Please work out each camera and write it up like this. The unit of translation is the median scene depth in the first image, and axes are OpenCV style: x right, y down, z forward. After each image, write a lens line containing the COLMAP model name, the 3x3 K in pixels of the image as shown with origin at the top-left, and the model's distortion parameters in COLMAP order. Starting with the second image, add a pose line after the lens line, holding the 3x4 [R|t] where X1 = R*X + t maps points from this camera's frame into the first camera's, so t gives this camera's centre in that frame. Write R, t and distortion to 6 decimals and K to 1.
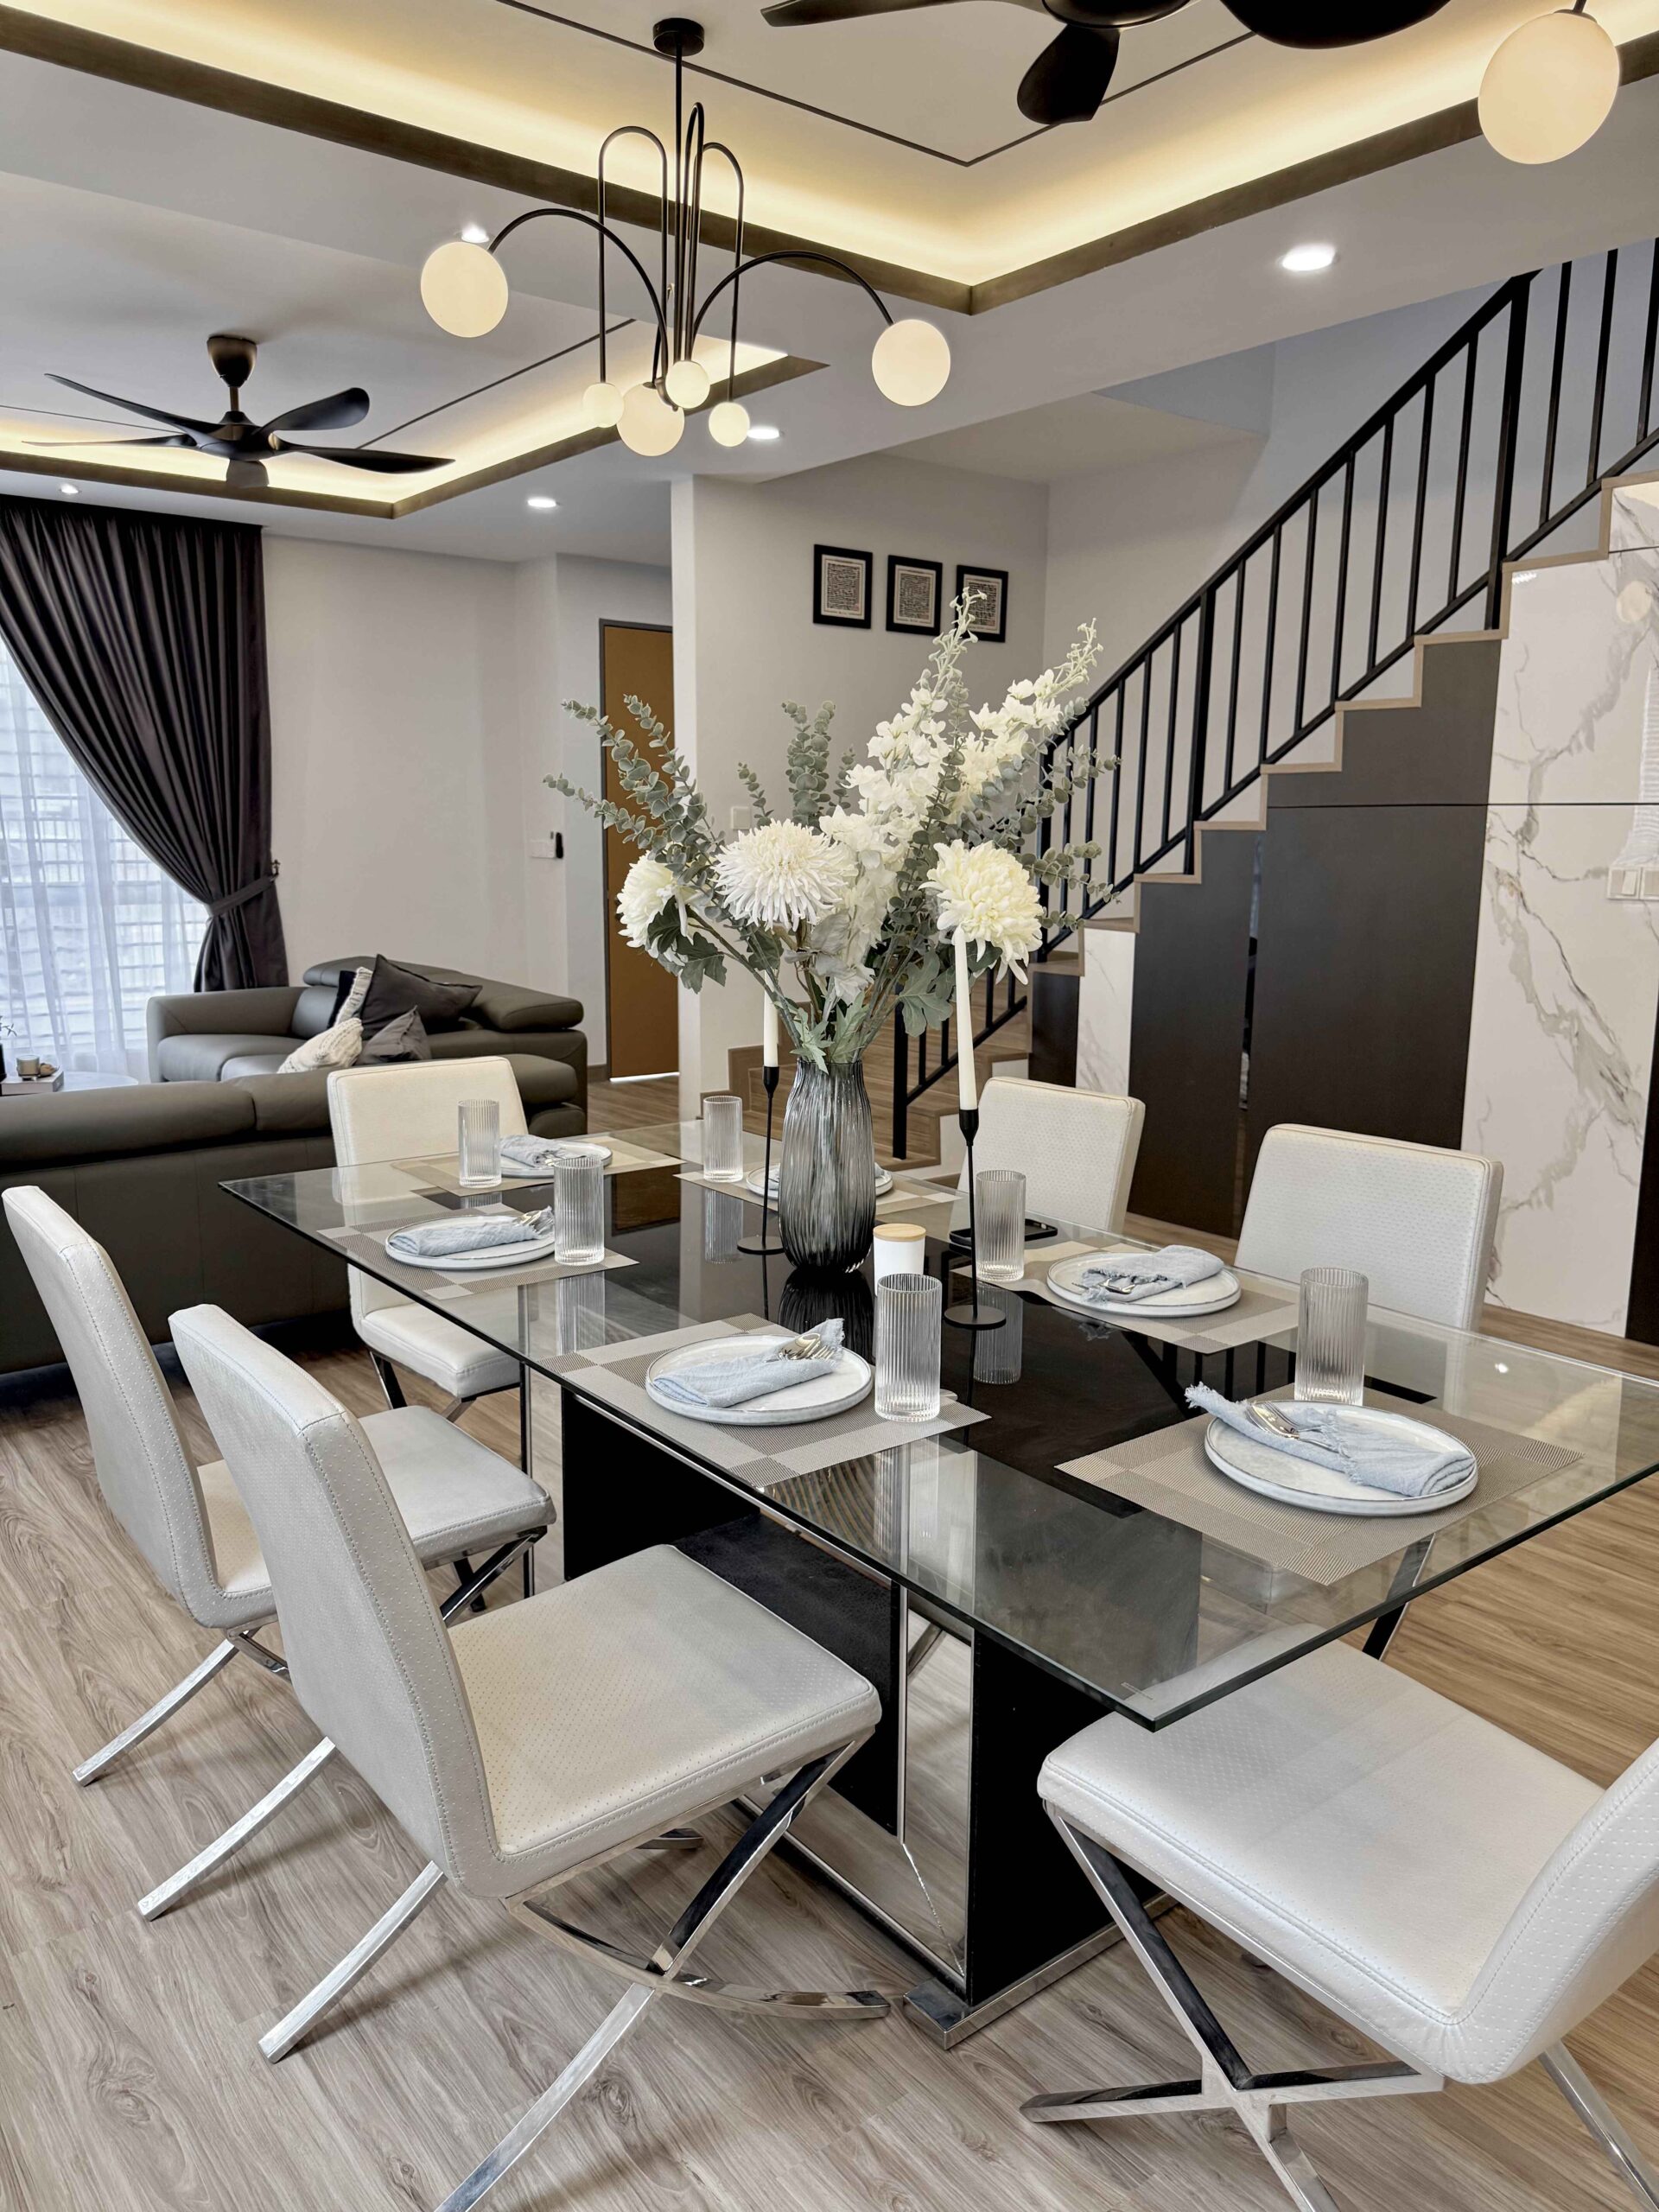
lens RADIAL K [[1564.9, 0, 815.3], [0, 1564.9, 1115.8], [0, 0, 1]] dist [0.005710, -0.003831]
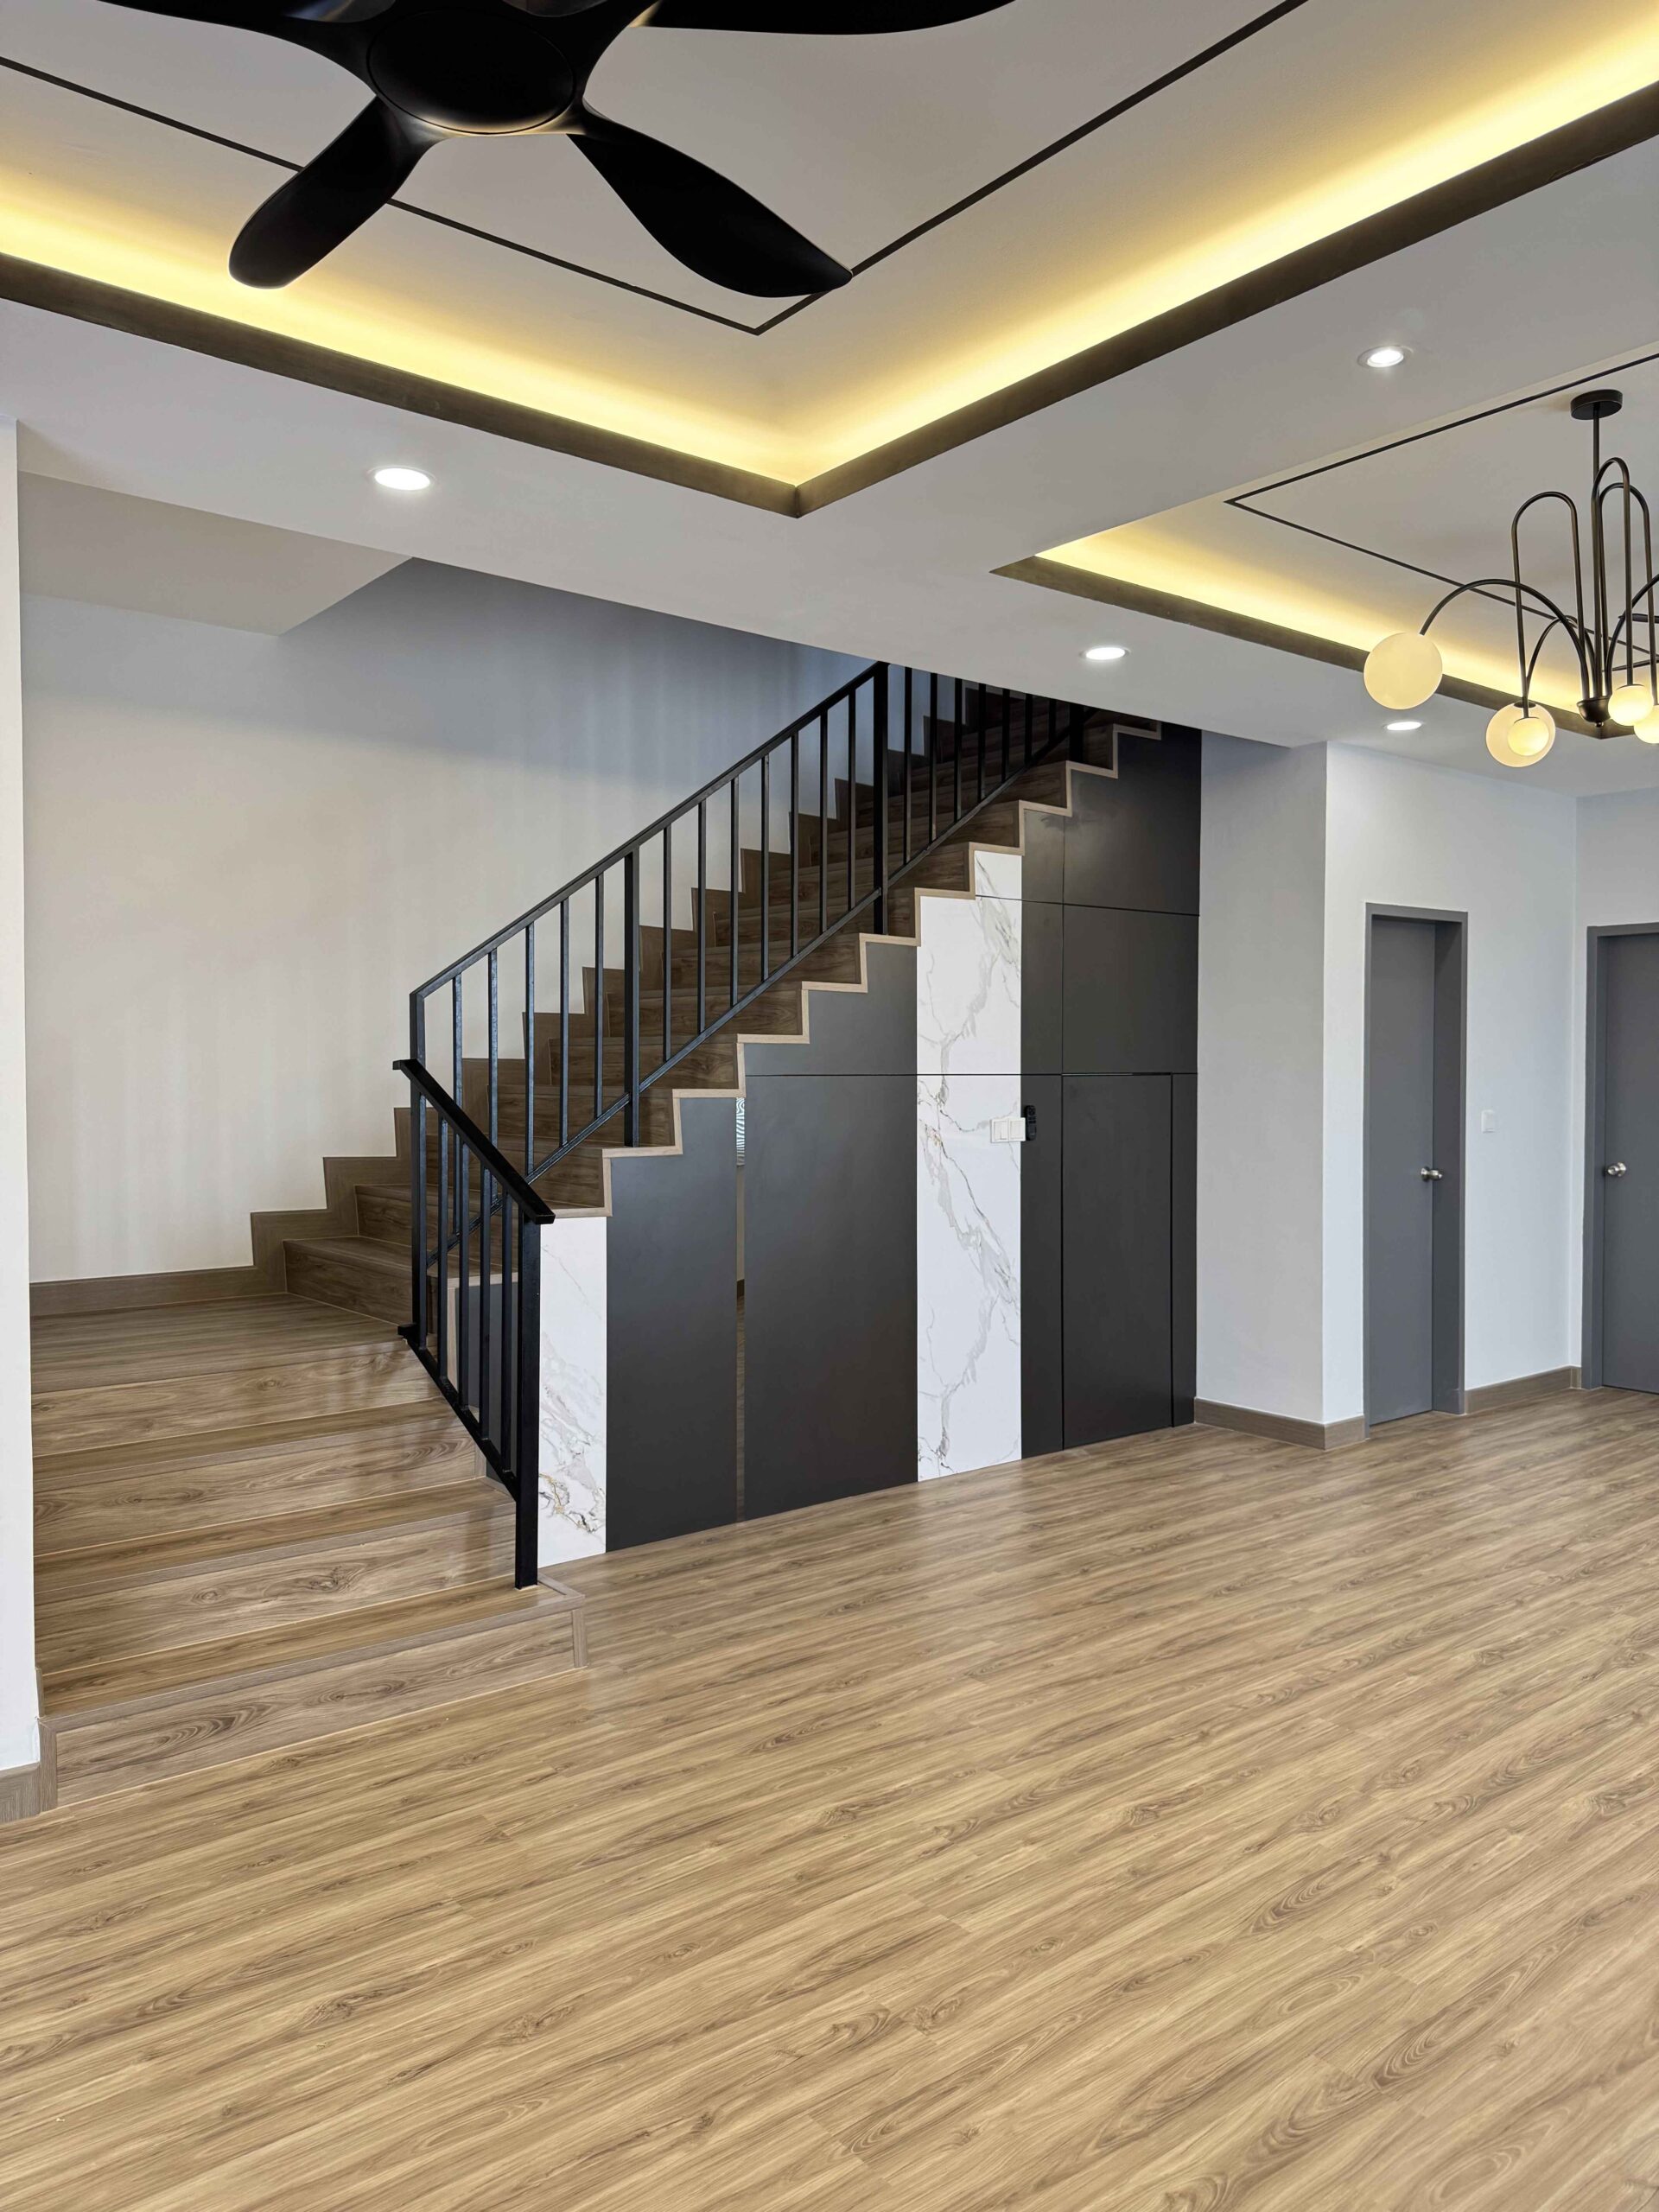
lens RADIAL K [[1544.1, 0, 845.6], [0, 1544.1, 1109.3], [0, 0, 1]] dist [0.056058, -0.008180]
pose [[-0.015280, -0.036047, 0.999233, -0.495981], [0.181243, 0.982695, 0.038222, -0.142655], [-0.983320, 0.181688, -0.008482, 0.667681]]
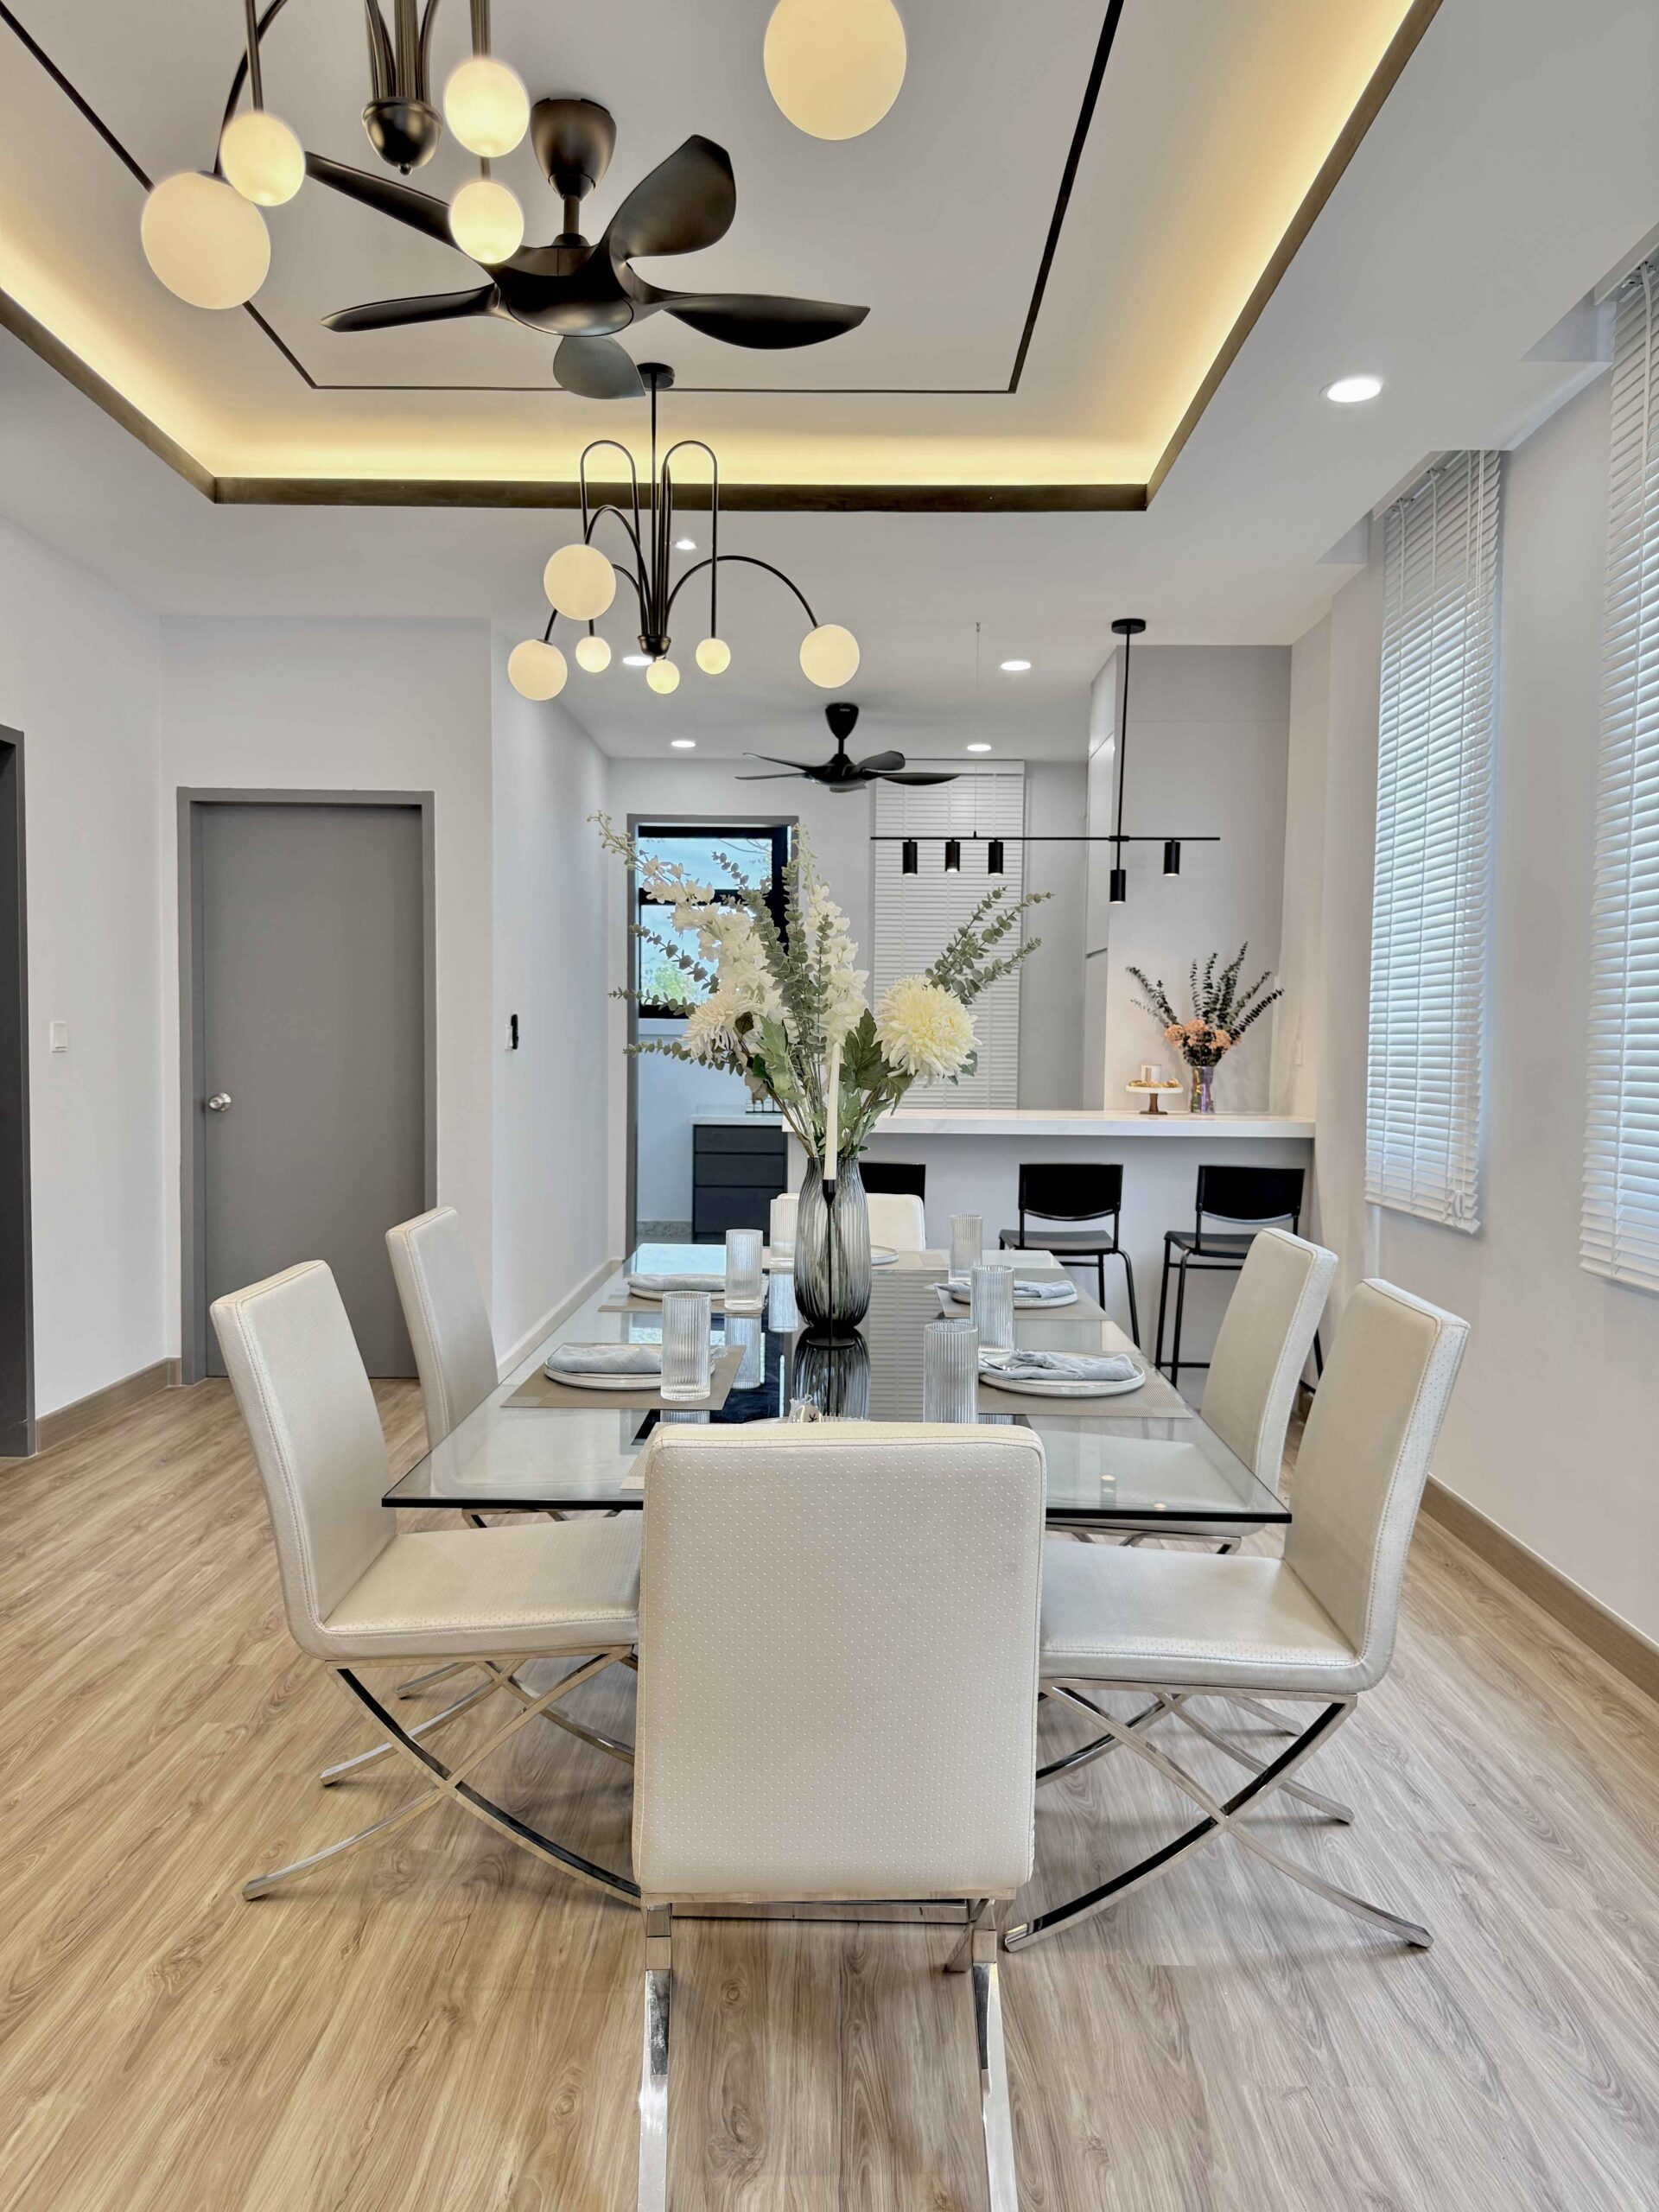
lens RADIAL K [[1564.9, 0, 843.4], [0, 1564.9, 1119.3], [0, 0, 1]] dist [0.005710, -0.003831]
pose [[-0.788010, -0.055178, 0.613185, -0.235356], [0.089266, 0.975211, 0.202473, -0.100136], [-0.609157, 0.214287, -0.763550, 0.593099]]
